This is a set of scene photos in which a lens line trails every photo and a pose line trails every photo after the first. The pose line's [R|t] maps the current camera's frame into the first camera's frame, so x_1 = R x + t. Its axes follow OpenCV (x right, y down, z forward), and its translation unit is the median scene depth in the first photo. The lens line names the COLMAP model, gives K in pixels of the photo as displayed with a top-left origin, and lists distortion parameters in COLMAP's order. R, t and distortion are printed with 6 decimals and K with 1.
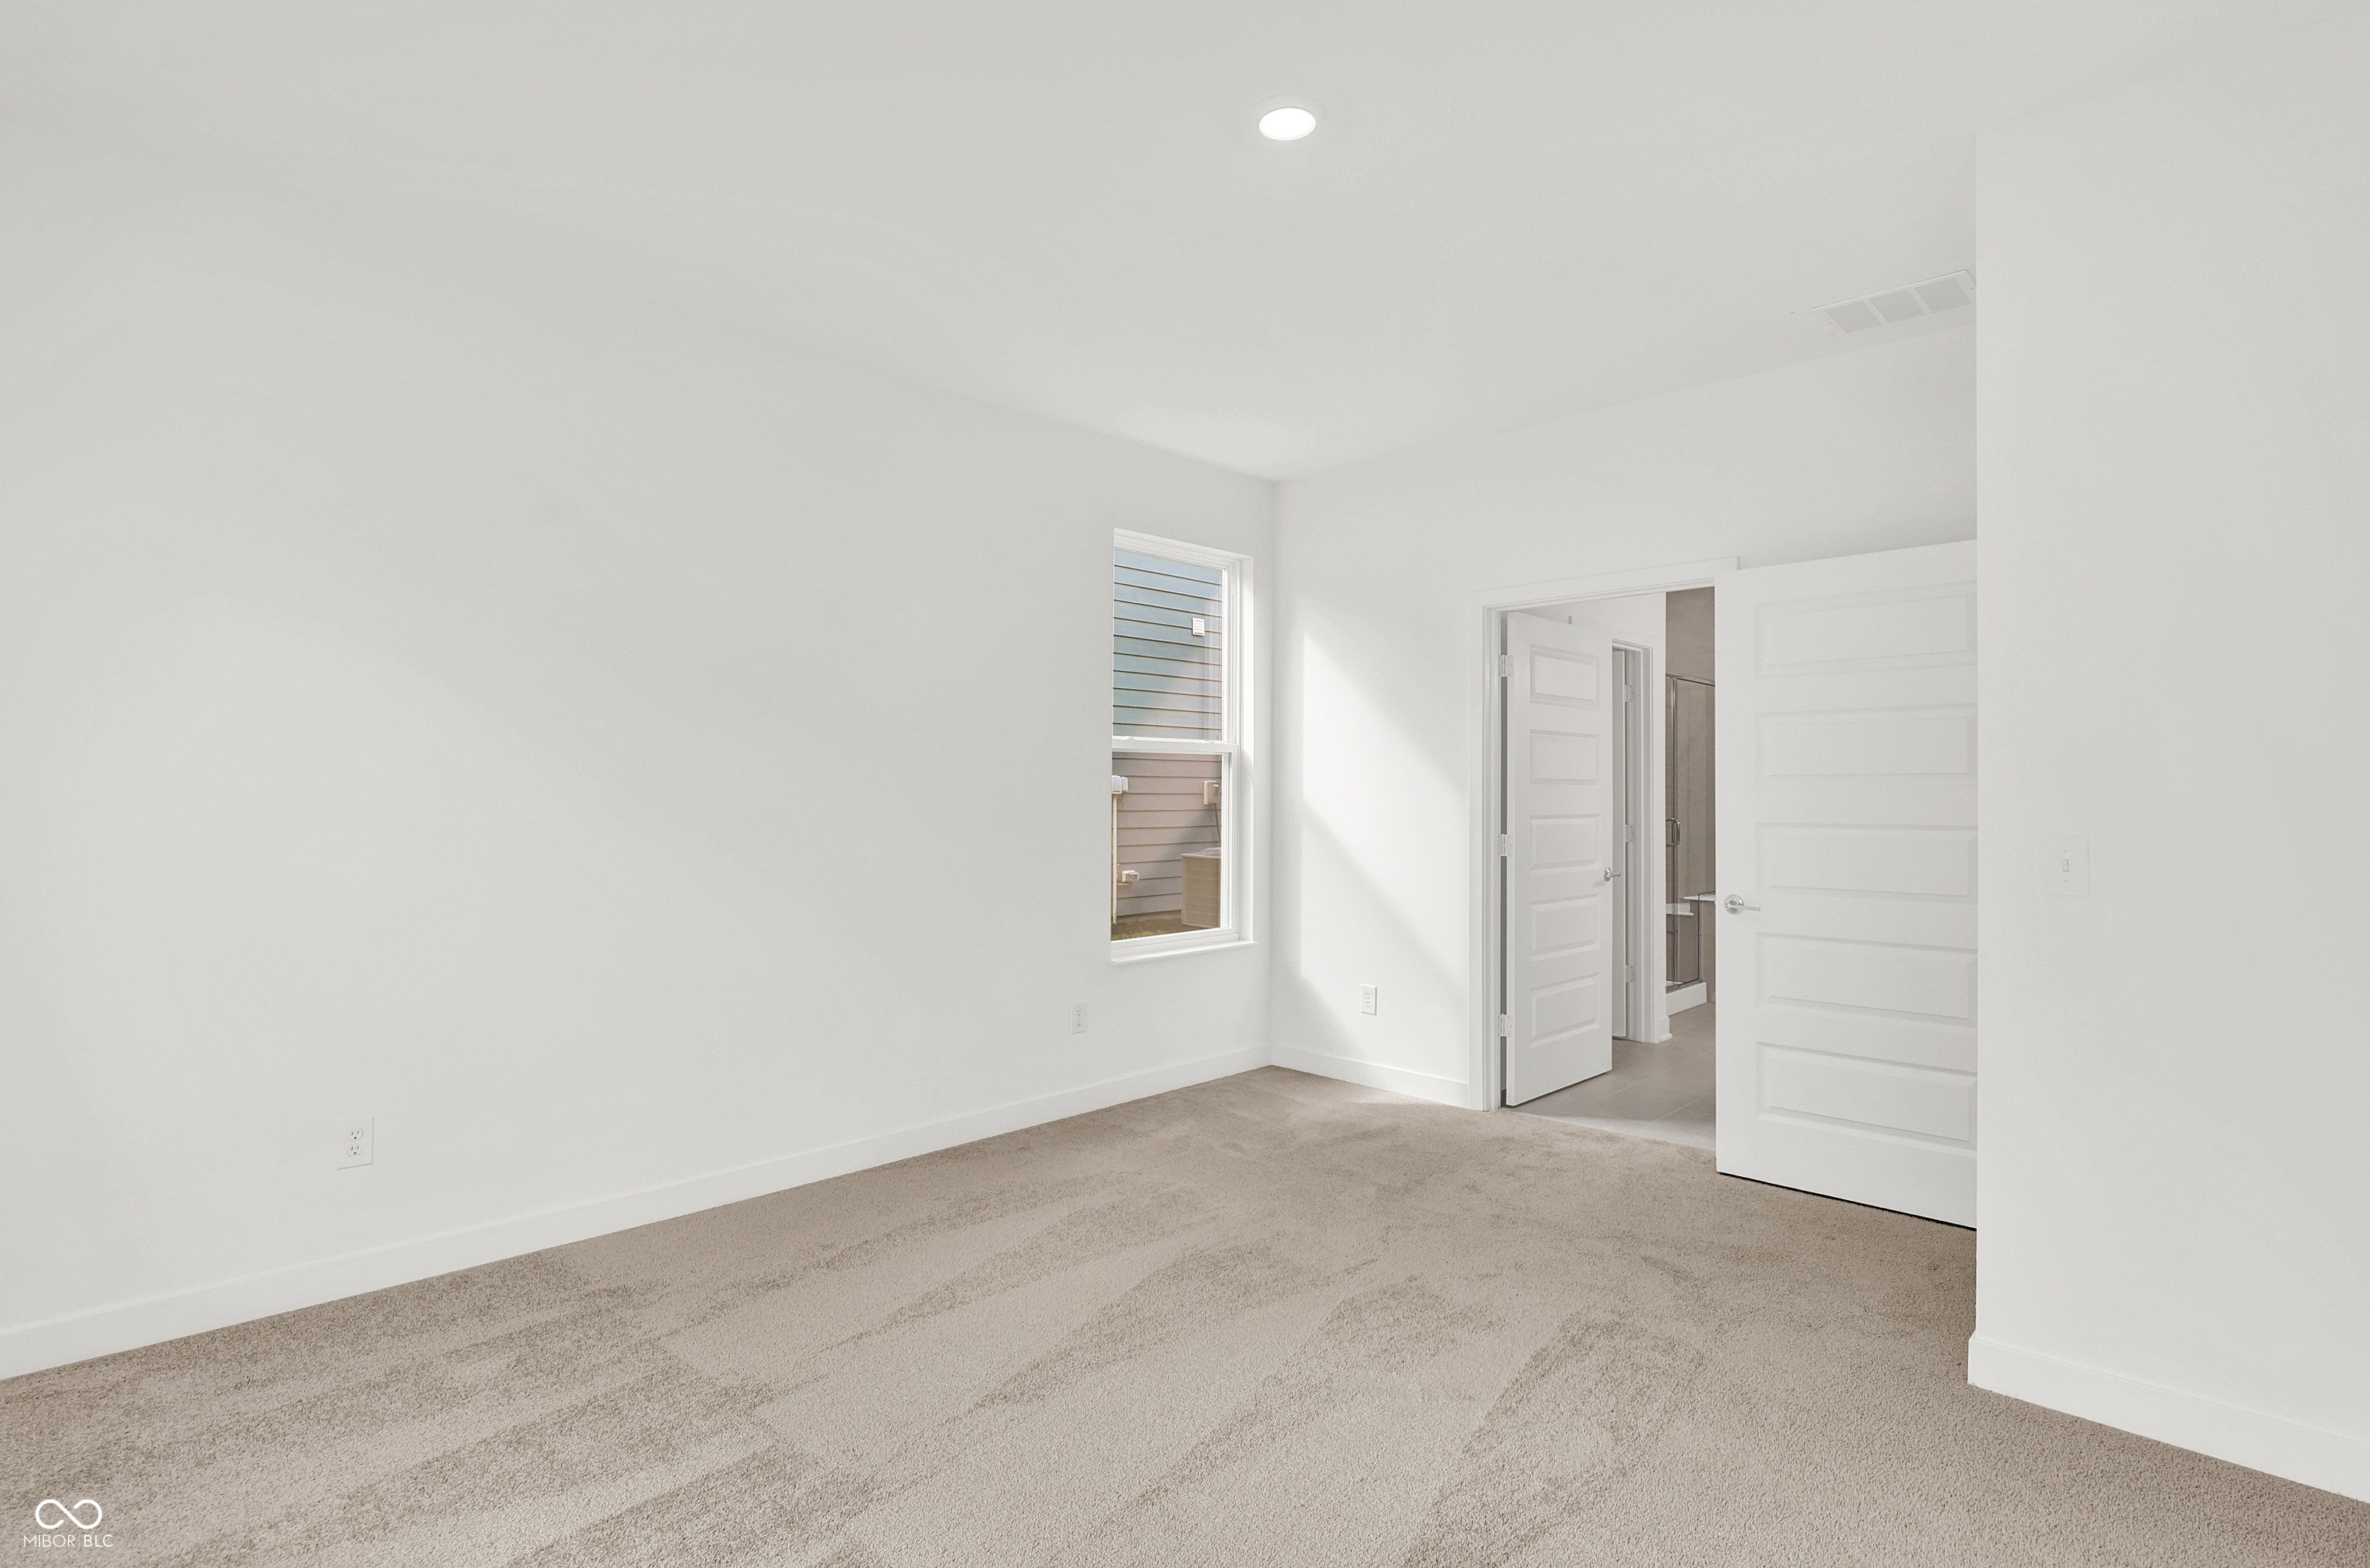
lens RADIAL K [[1157.1, 0, 1151.8], [0, 1157.1, 799.5], [0, 0, 1]] dist [-0.013509, 0.000115]
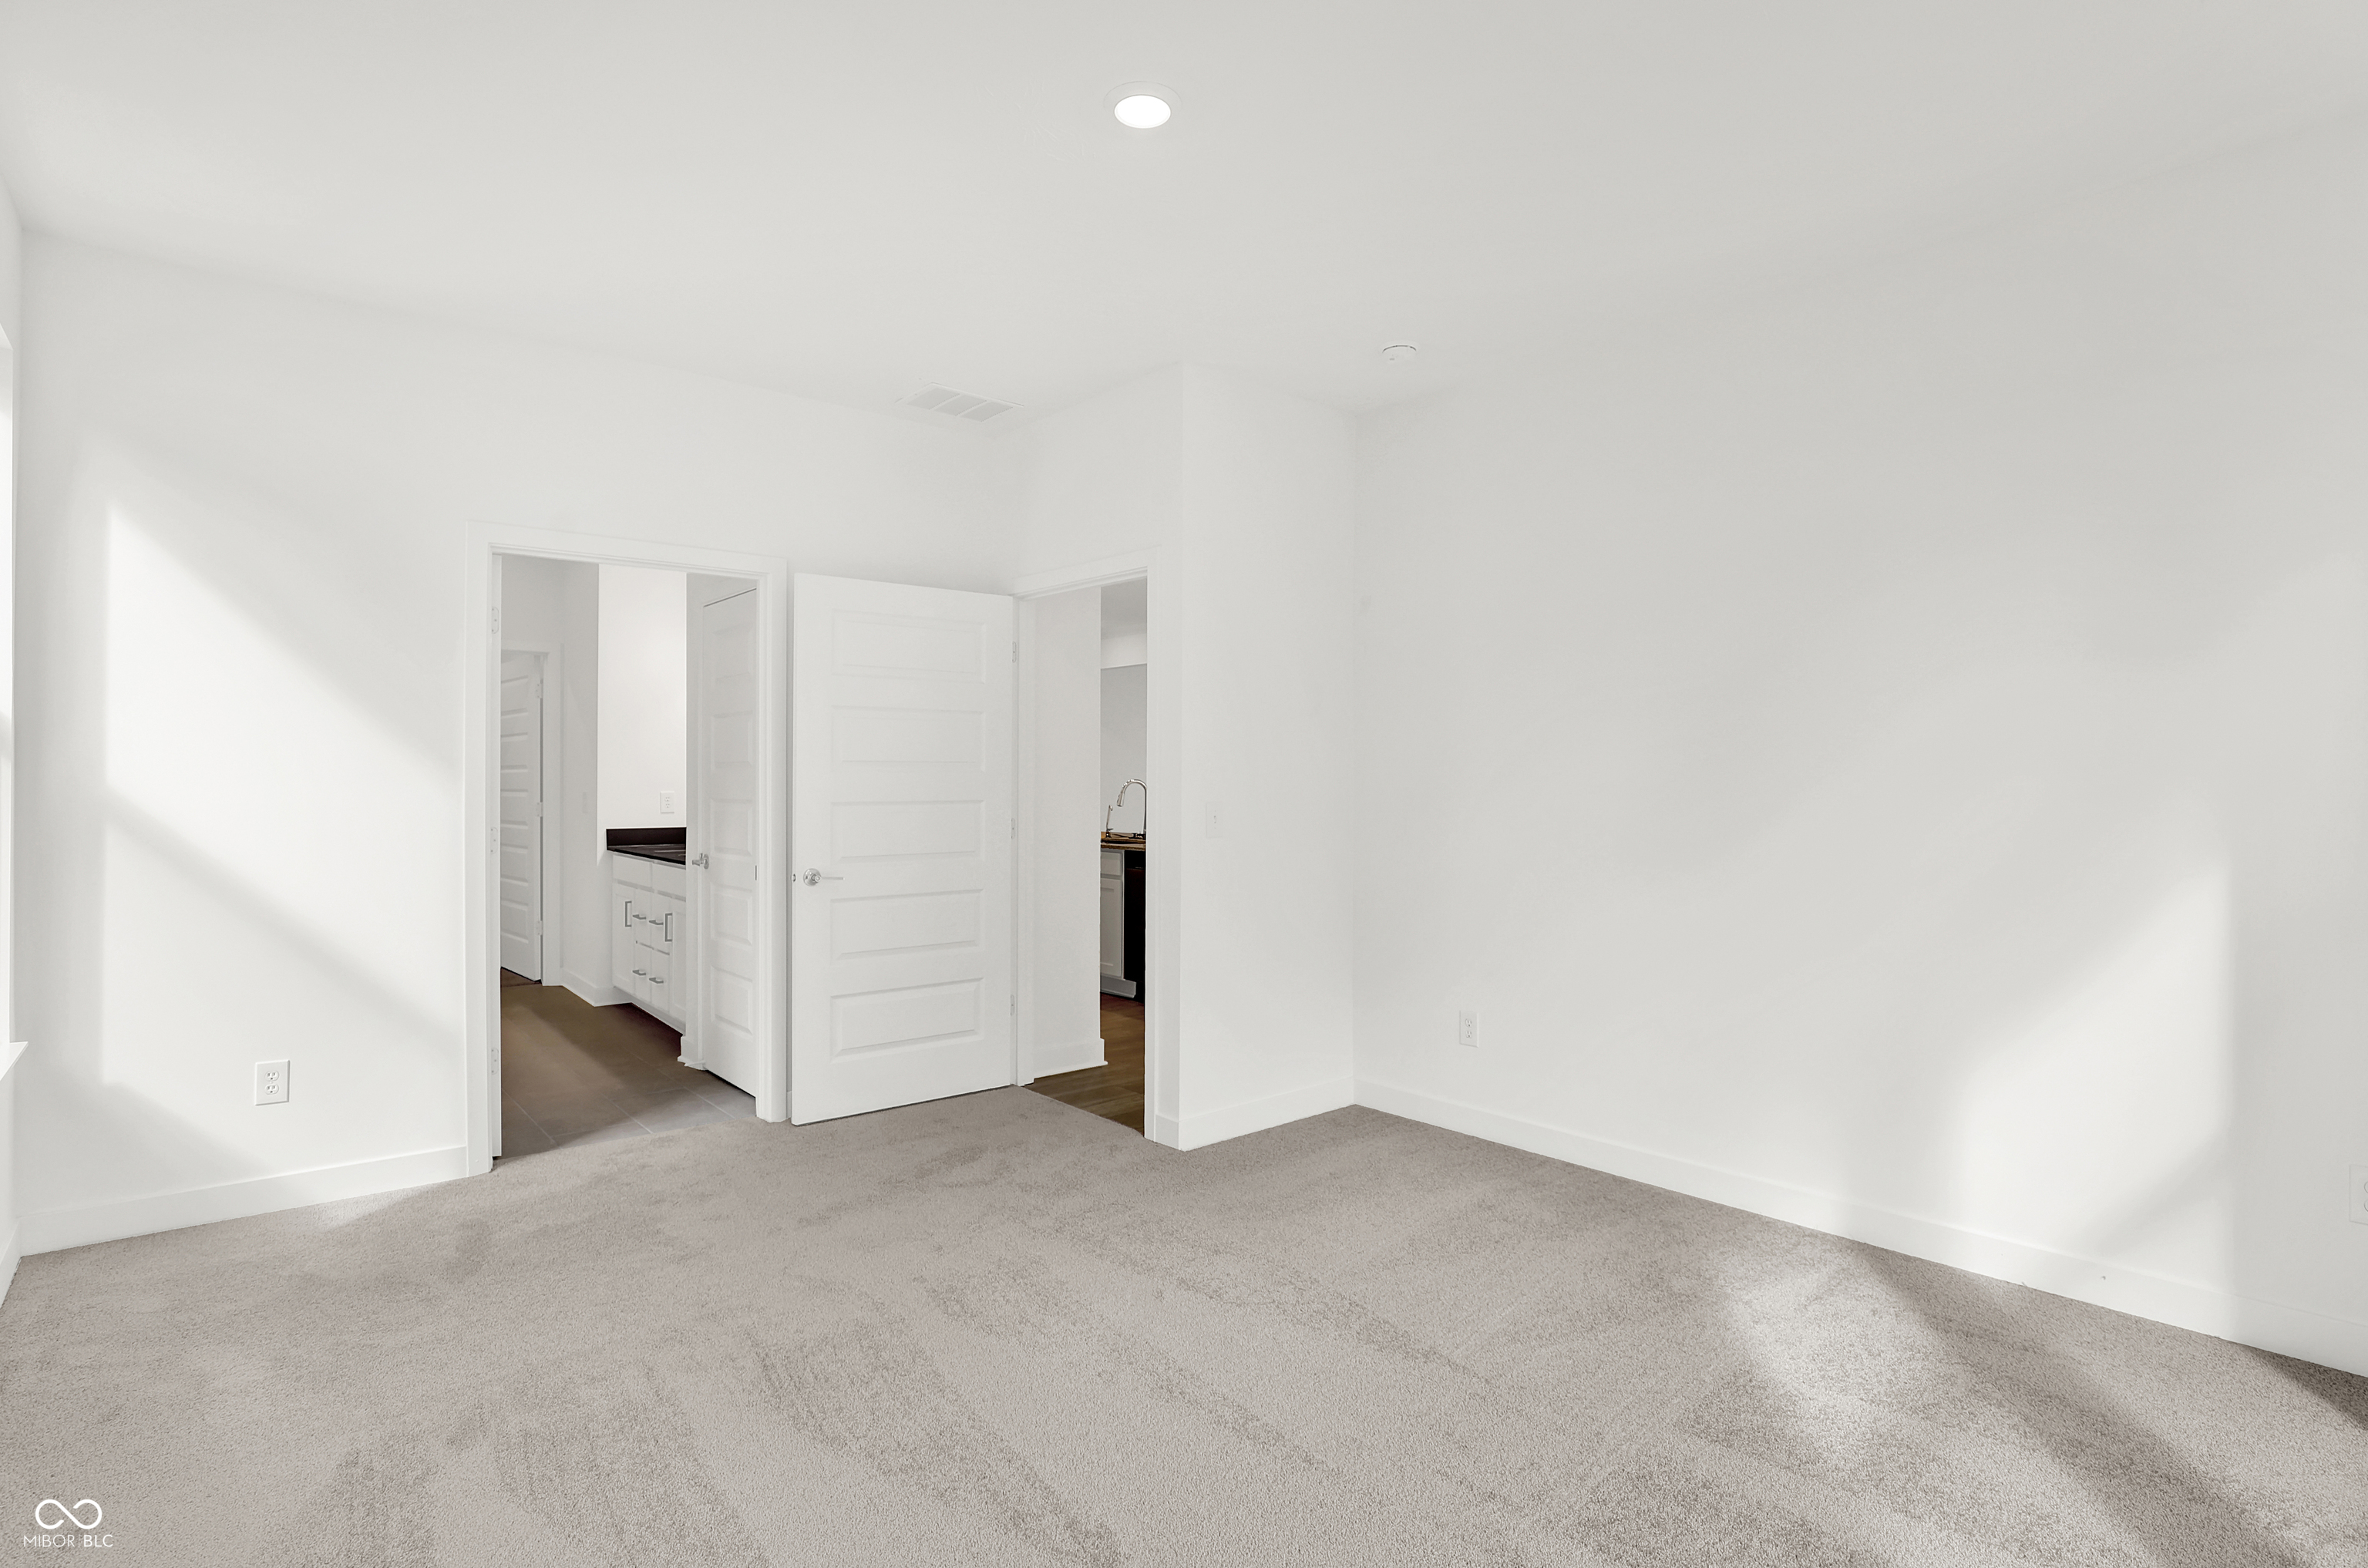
lens RADIAL K [[1156.3, 0, 1150.8], [0, 1156.3, 799.5], [0, 0, 1]] dist [-0.013509, 0.000115]
pose [[0.092357, -0.015445, 0.995606, -0.566748], [0.002527, 0.999880, 0.015277, 0.001260], [-0.995723, 0.001105, 0.092385, 0.581260]]
